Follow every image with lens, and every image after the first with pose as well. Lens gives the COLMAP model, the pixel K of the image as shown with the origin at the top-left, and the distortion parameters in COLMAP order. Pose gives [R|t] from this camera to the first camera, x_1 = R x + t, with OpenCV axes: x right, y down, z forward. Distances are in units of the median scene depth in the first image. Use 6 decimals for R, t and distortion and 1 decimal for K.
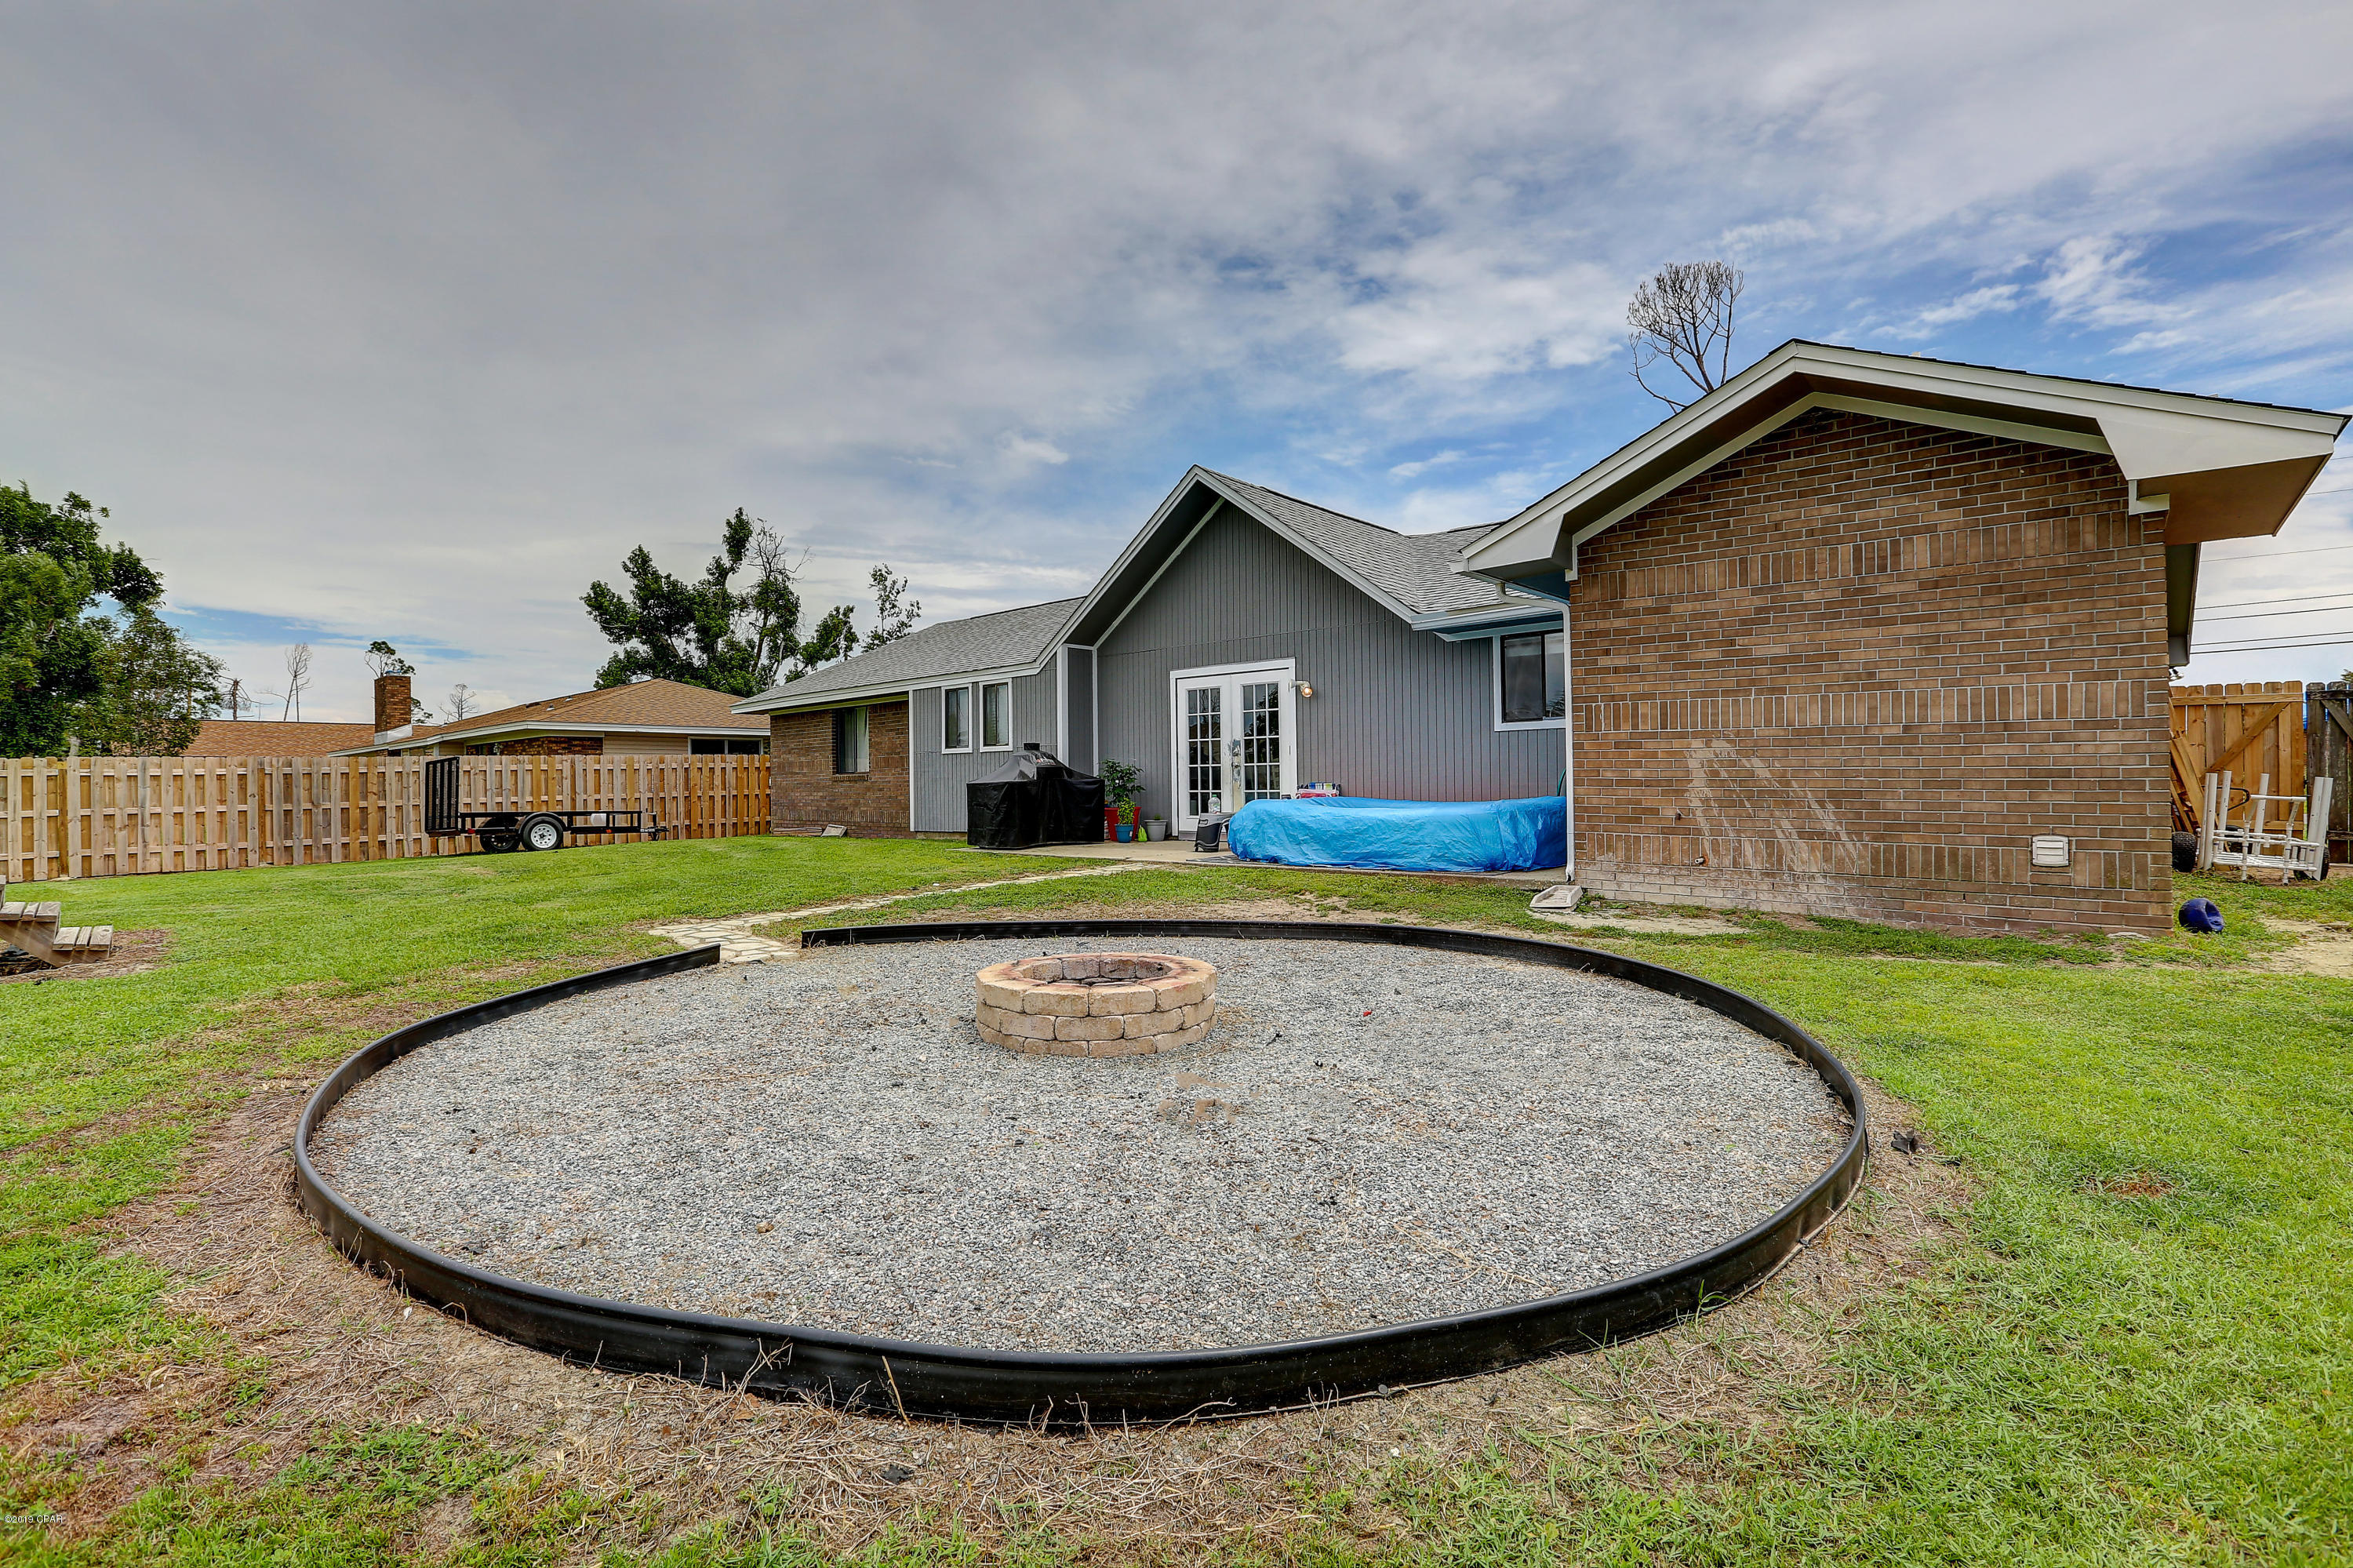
lens RADIAL K [[1103.3, 0, 1176.5], [0, 1103.3, 784.0], [0, 0, 1]] dist [-0.026174, 0.000568]
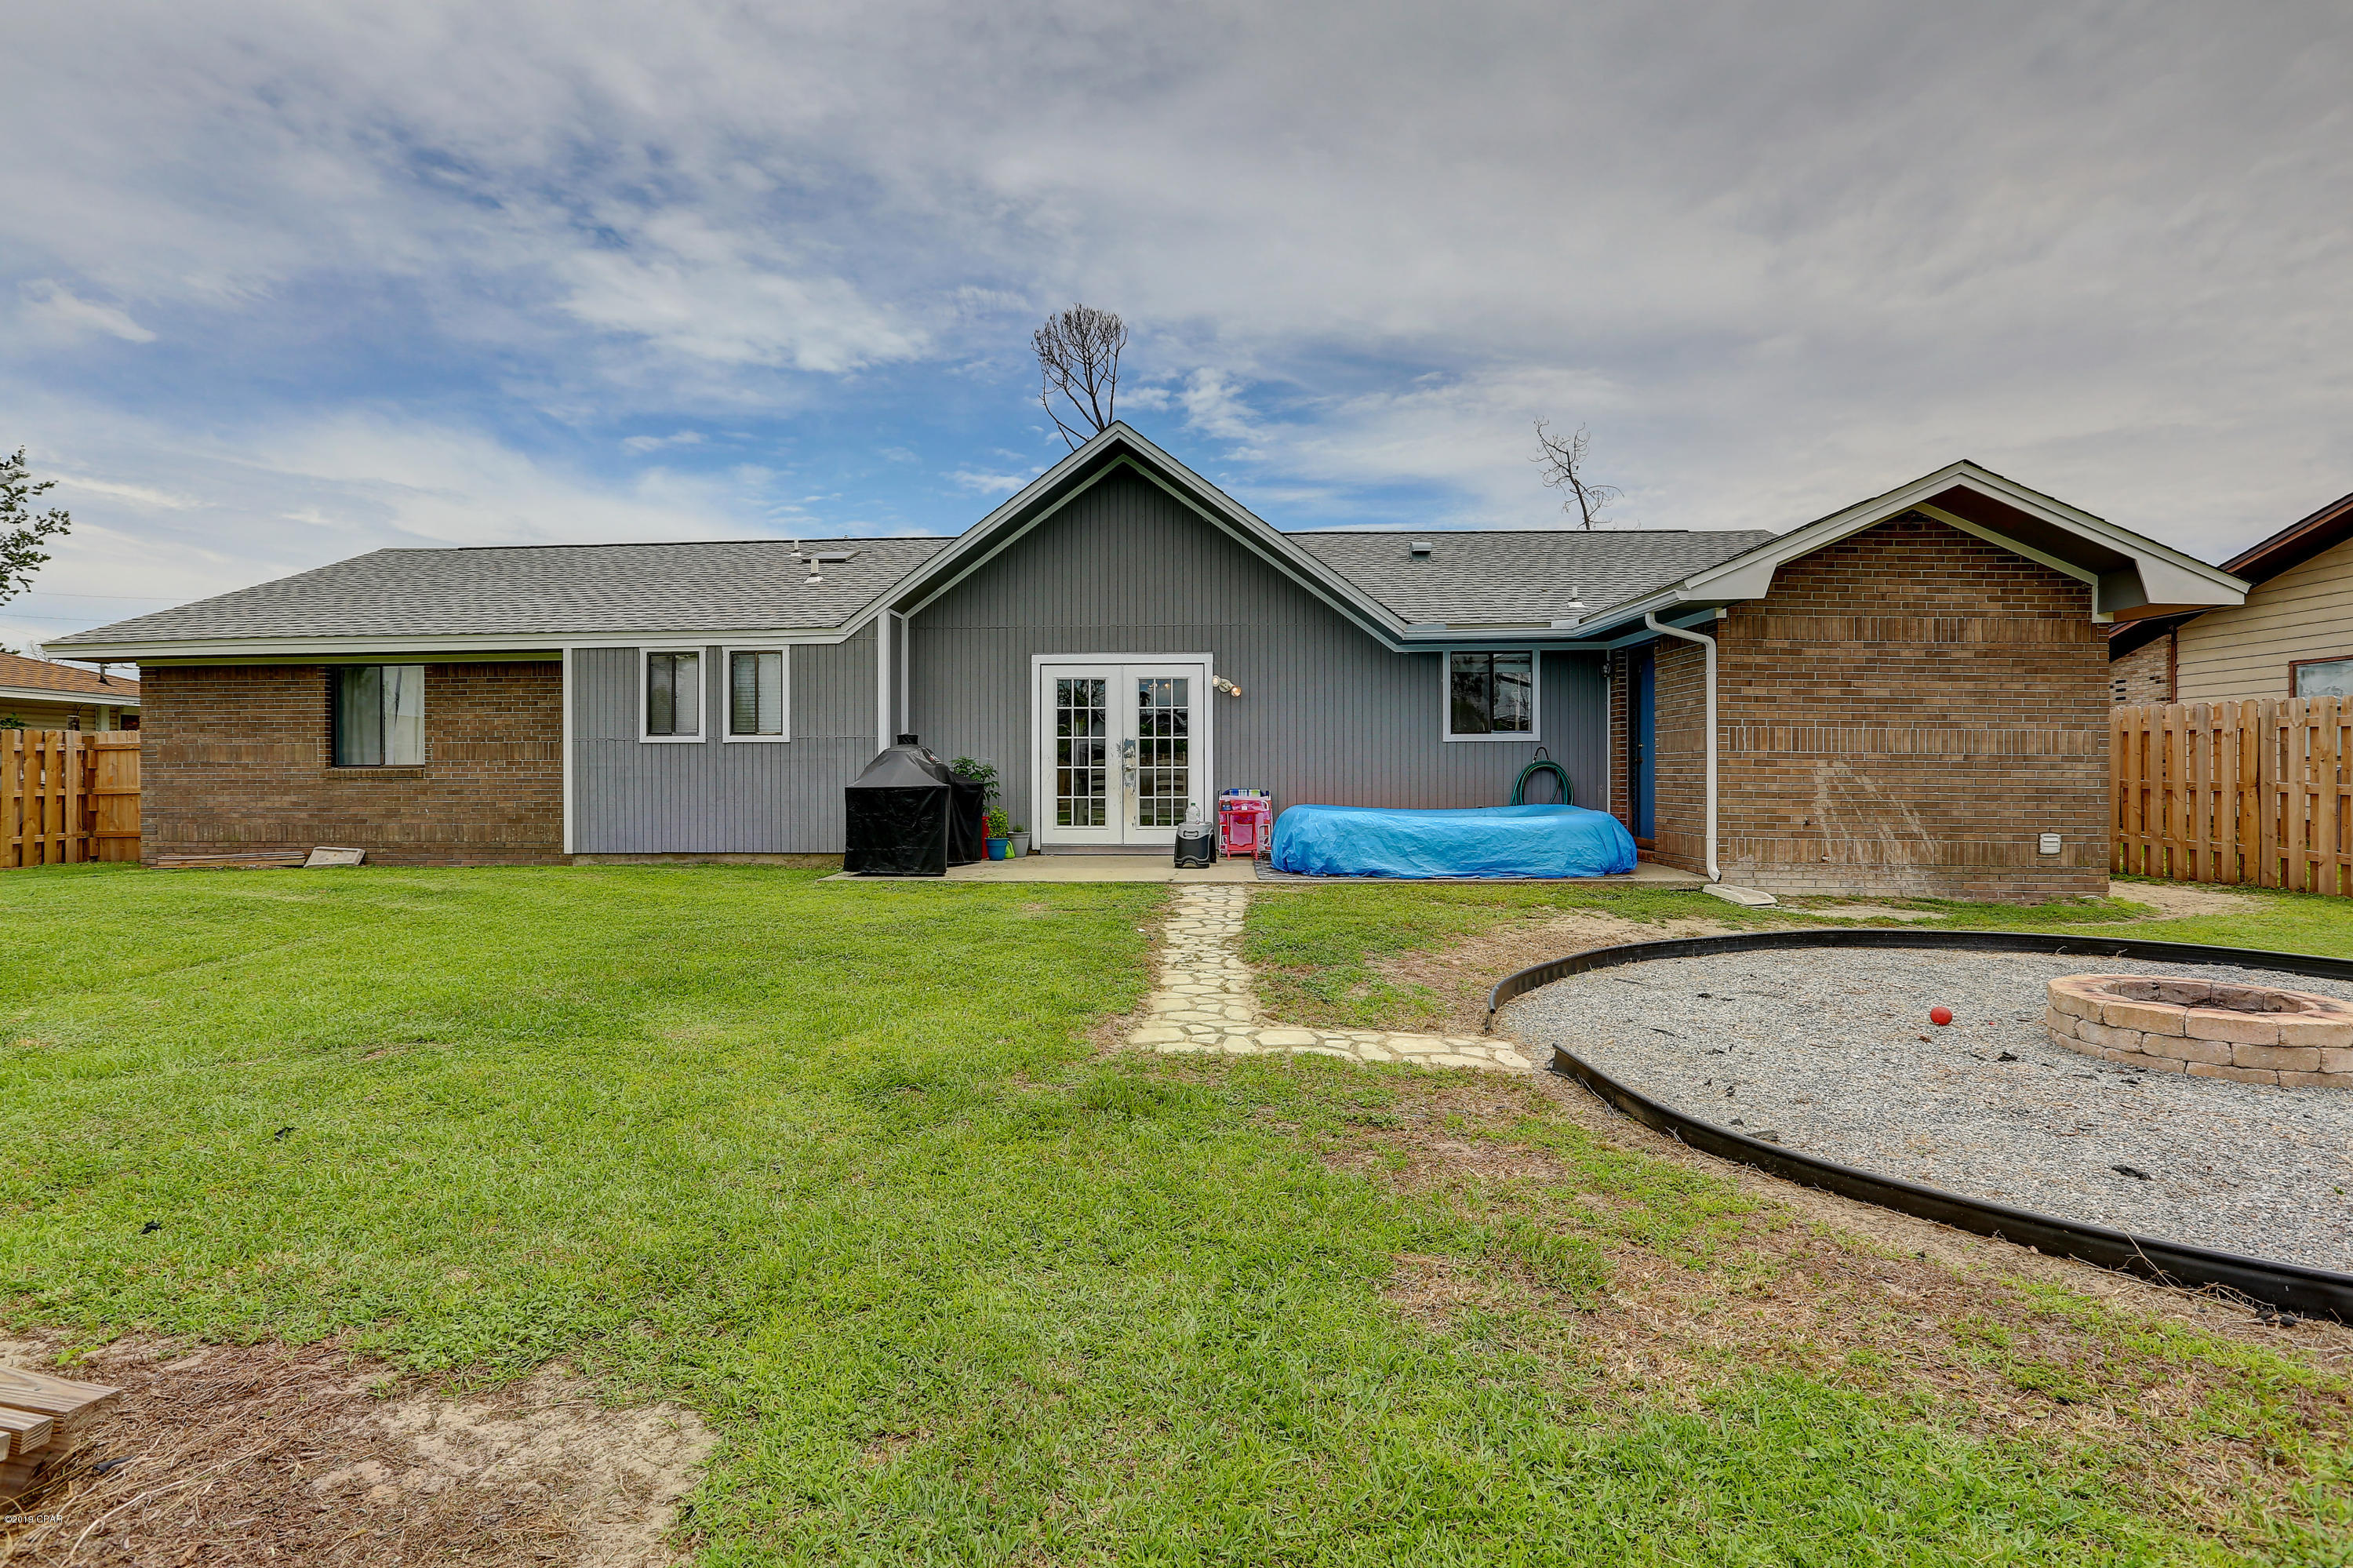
lens RADIAL K [[1103.3, 0, 1176.5], [0, 1103.3, 784.0], [0, 0, 1]] dist [-0.026174, 0.000568]
pose [[0.762612, 0.006690, 0.646822, -0.875022], [-0.008219, 0.999966, -0.000653, -0.007187], [-0.646804, -0.004818, 0.762641, 0.534298]]
